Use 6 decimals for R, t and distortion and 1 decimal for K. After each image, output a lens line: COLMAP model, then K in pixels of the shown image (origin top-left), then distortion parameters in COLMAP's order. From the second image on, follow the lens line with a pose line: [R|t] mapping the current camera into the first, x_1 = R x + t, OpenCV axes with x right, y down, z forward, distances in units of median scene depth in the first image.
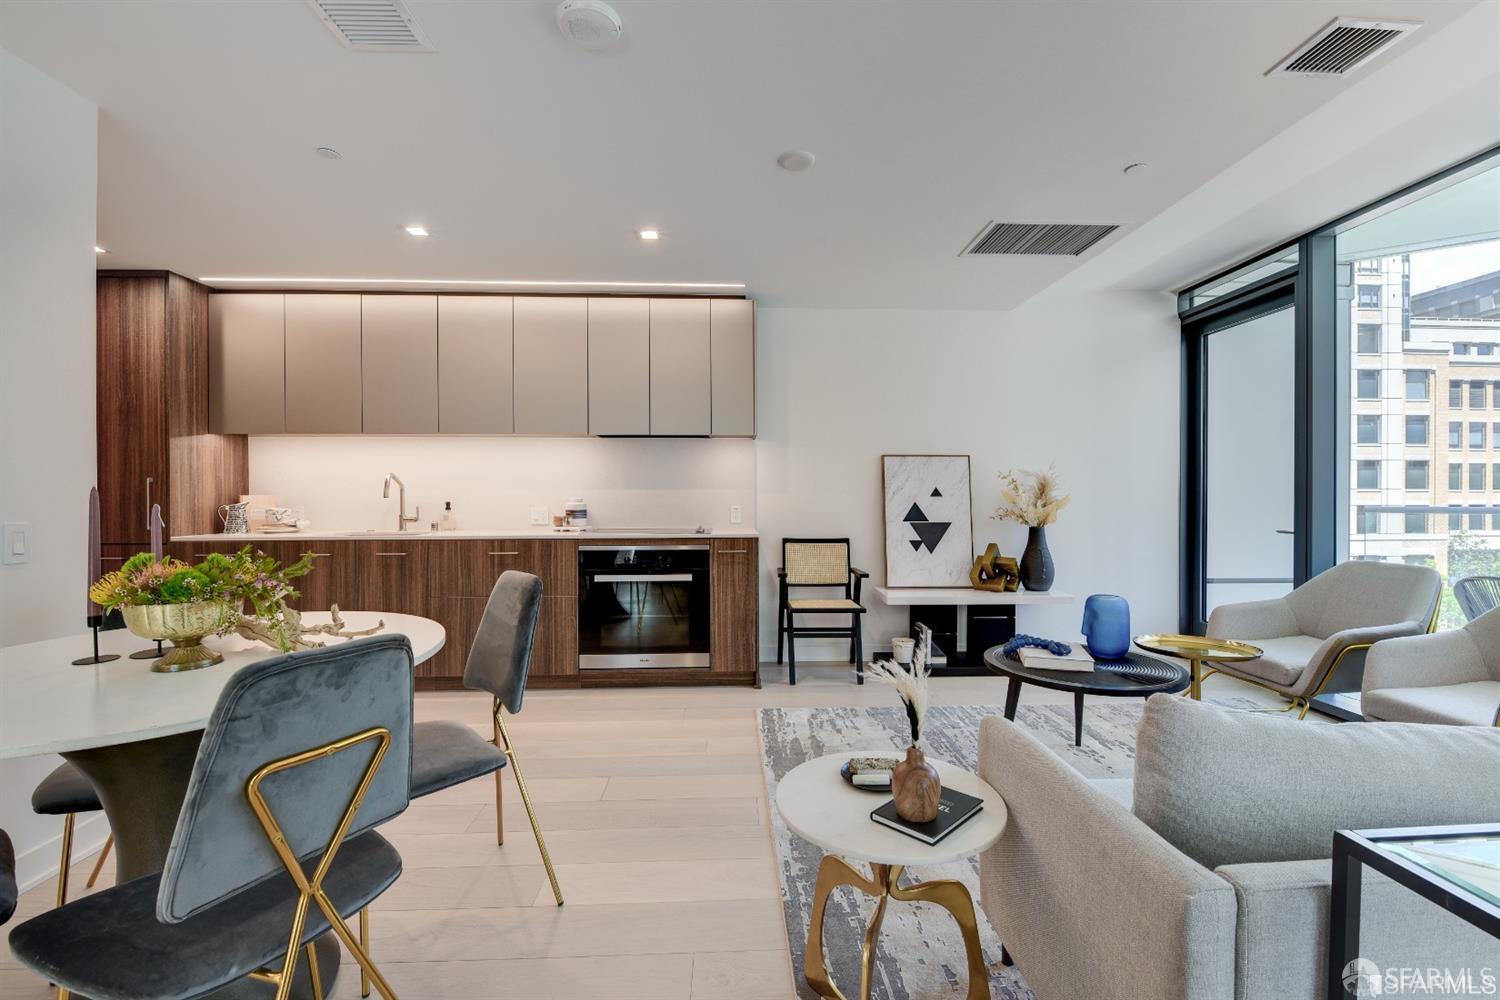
lens RADIAL K [[643.5, 0, 758.1], [0, 643.5, 504.1], [0, 0, 1]] dist [0.003810, -0.007591]
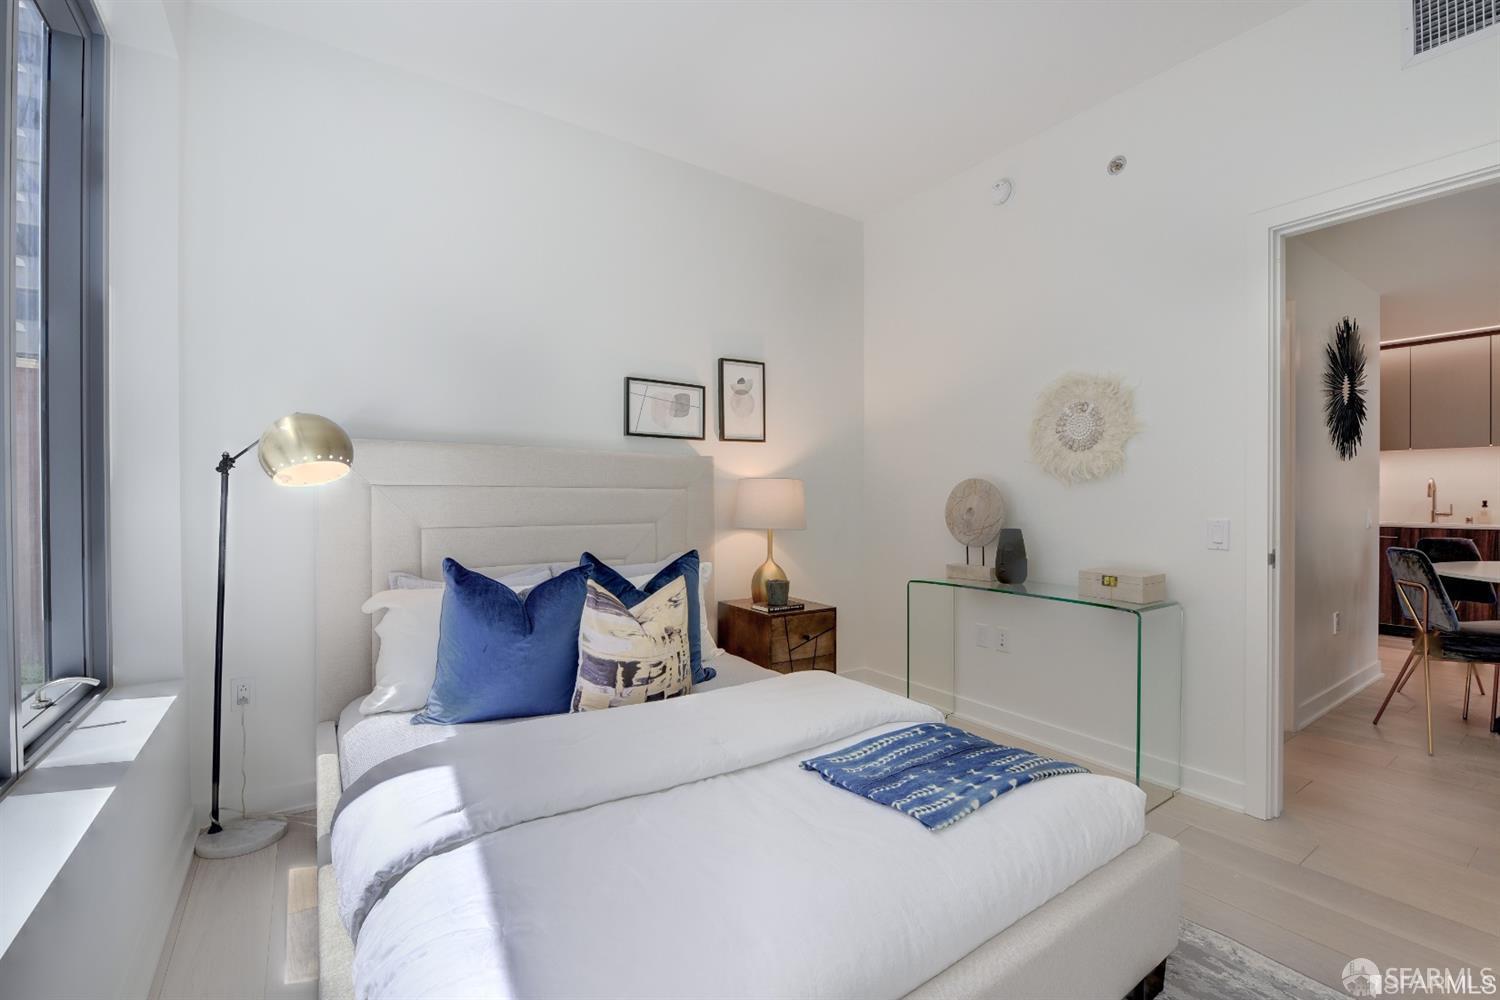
lens RADIAL K [[640.0, 0, 752.7], [0, 640.0, 501.6], [0, 0, 1]] dist [0.000153, -0.007348]
pose [[0.529095, 0.005507, -0.848545, -0.218665], [-0.003611, 0.999984, 0.004239, -0.001308], [0.848555, 0.000822, 0.529107, -0.871508]]
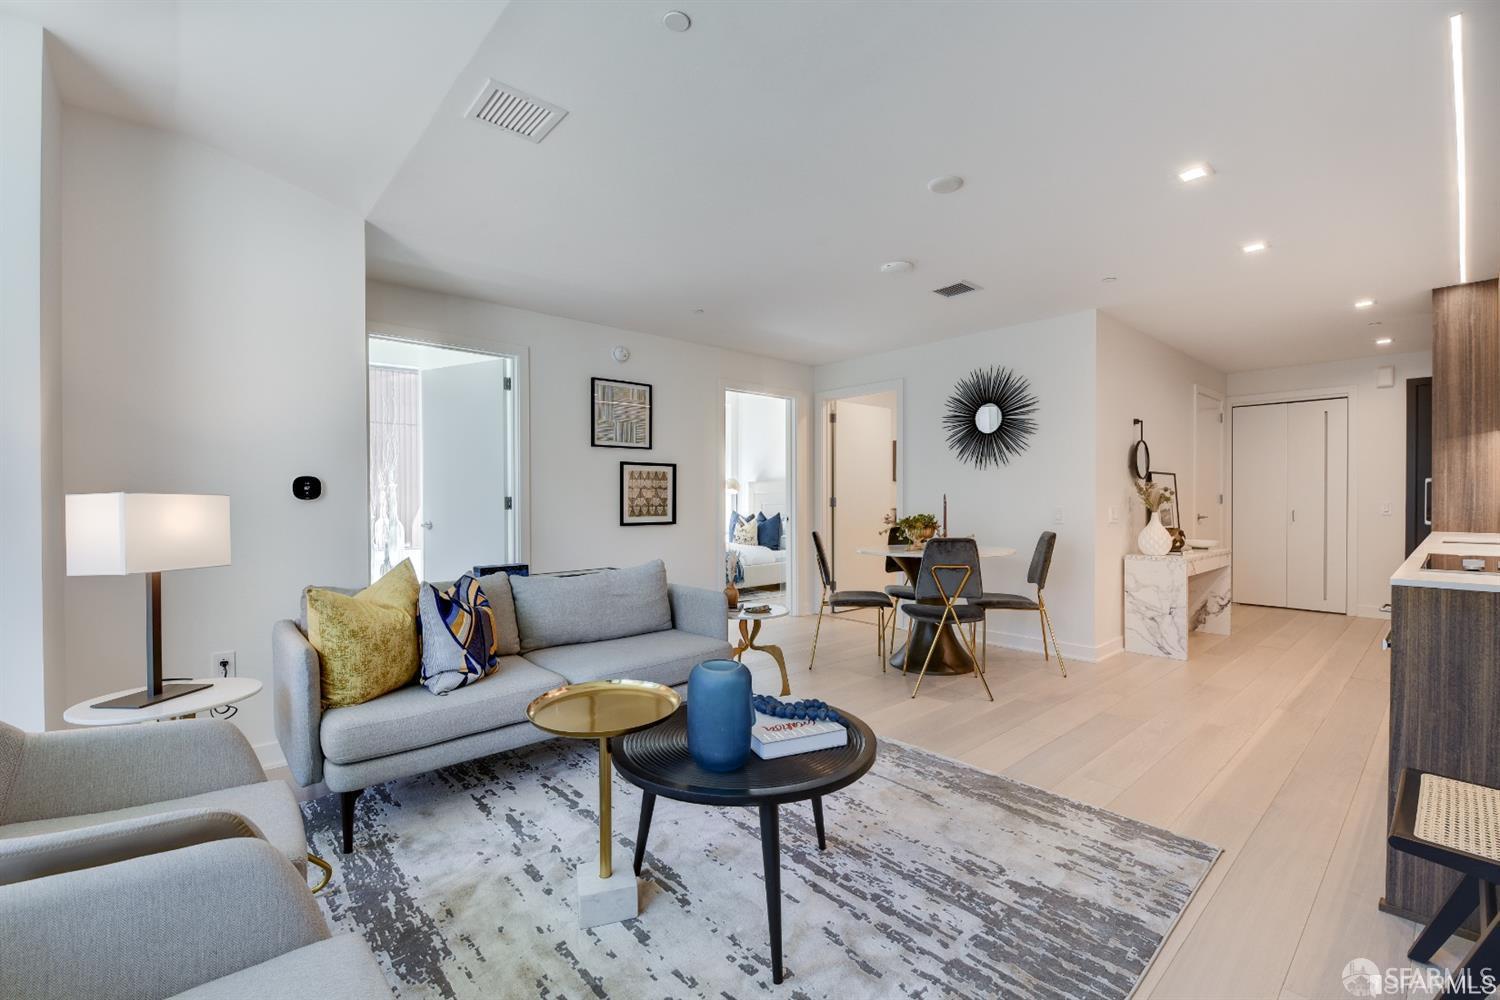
lens RADIAL K [[643.5, 0, 758.1], [0, 643.5, 504.1], [0, 0, 1]] dist [0.003810, -0.007591]
pose [[-0.769736, 0.010657, -0.638273, 0.623561], [-0.003641, 0.999771, 0.021083, -0.014087], [0.638352, 0.018552, -0.769521, 1.031388]]
